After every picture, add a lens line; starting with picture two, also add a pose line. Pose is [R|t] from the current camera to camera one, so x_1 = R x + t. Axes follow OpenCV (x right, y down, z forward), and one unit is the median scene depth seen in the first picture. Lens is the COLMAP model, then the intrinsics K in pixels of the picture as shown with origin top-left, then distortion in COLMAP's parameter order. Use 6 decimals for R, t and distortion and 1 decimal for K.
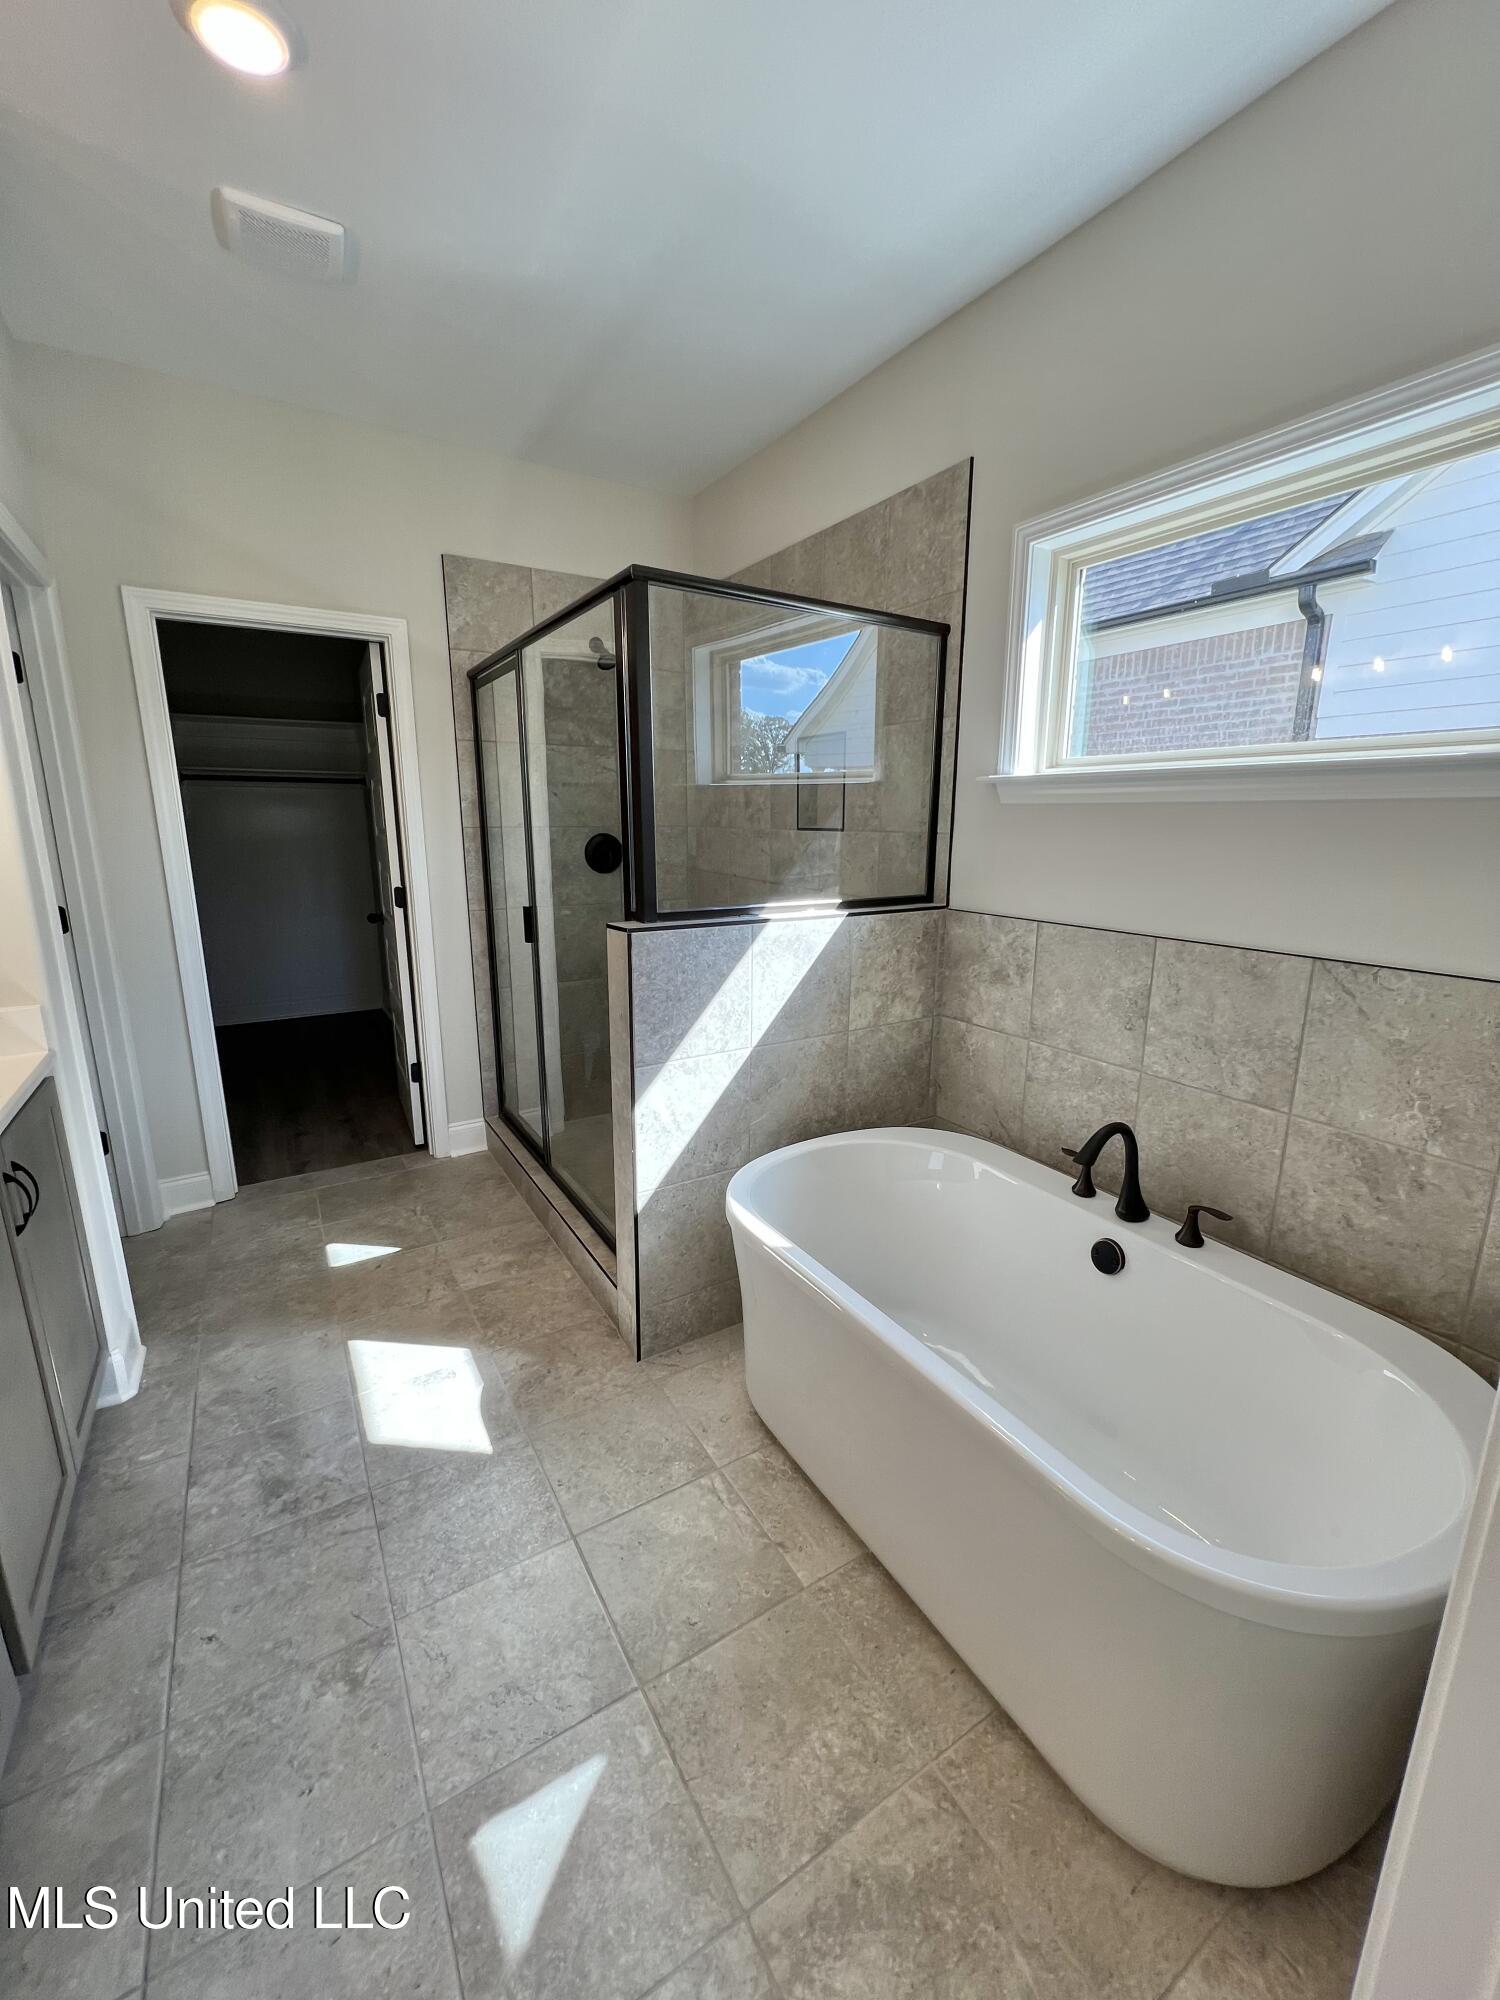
lens RADIAL K [[807.1, 0, 759.3], [0, 807.1, 1000.2], [0, 0, 1]] dist [-0.003537, 0.001154]
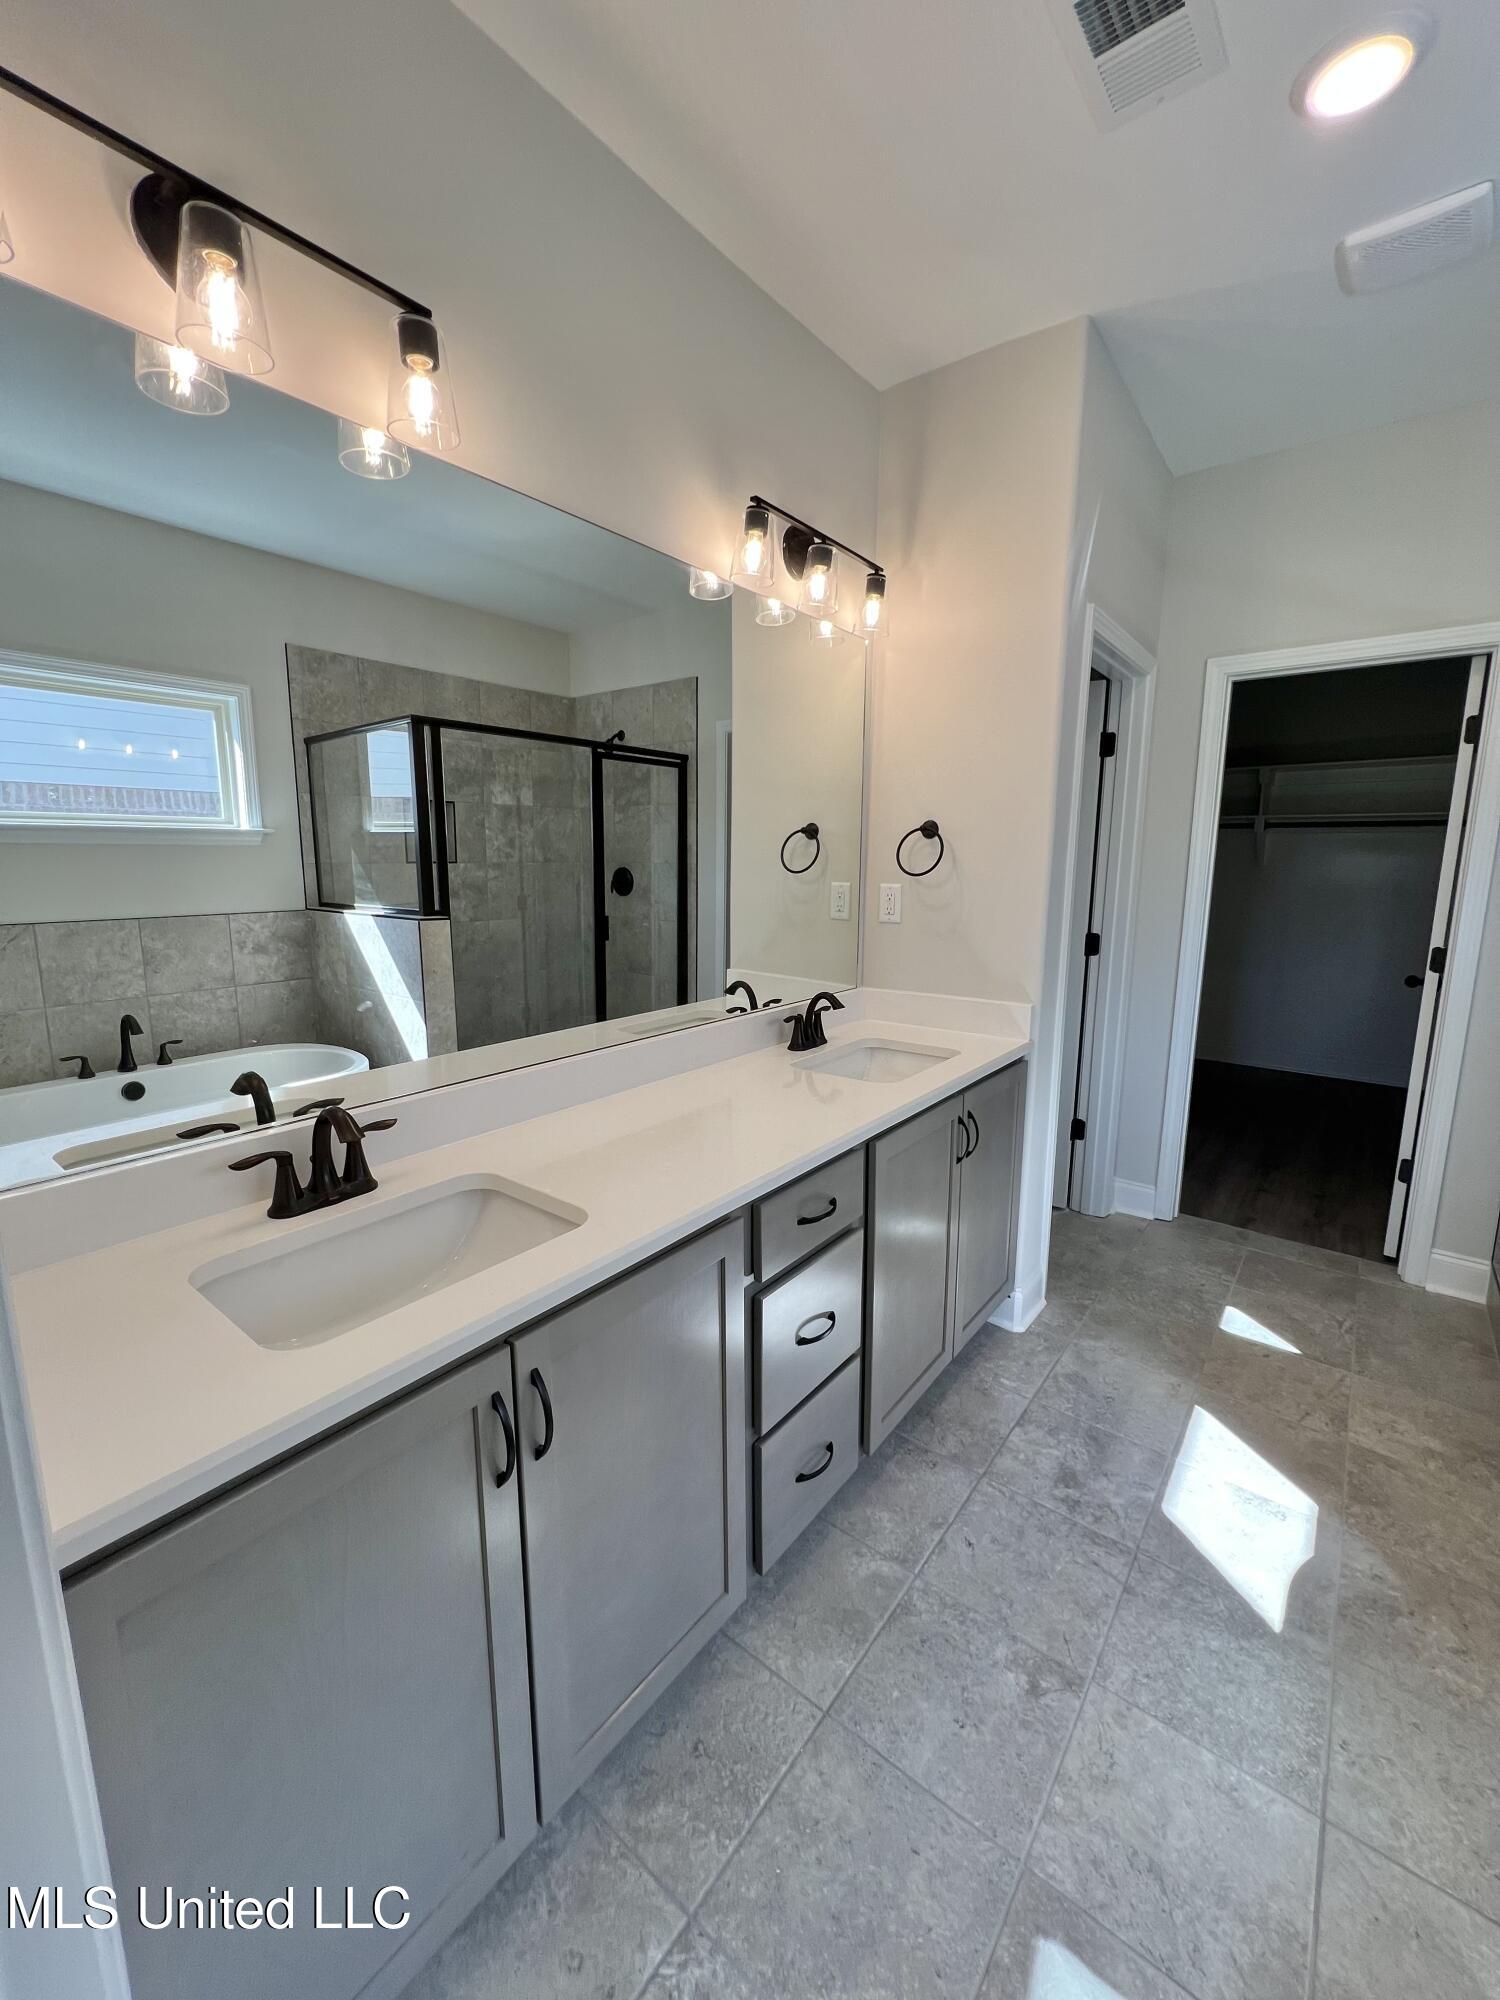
lens RADIAL K [[807.1, 0, 752.2], [0, 807.1, 998.7], [0, 0, 1]] dist [-0.003537, 0.001154]
pose [[0.335031, 0.157224, -0.928997, 0.135684], [-0.211605, 0.973348, 0.088417, -0.019875], [0.918138, 0.166958, 0.359371, 0.103439]]
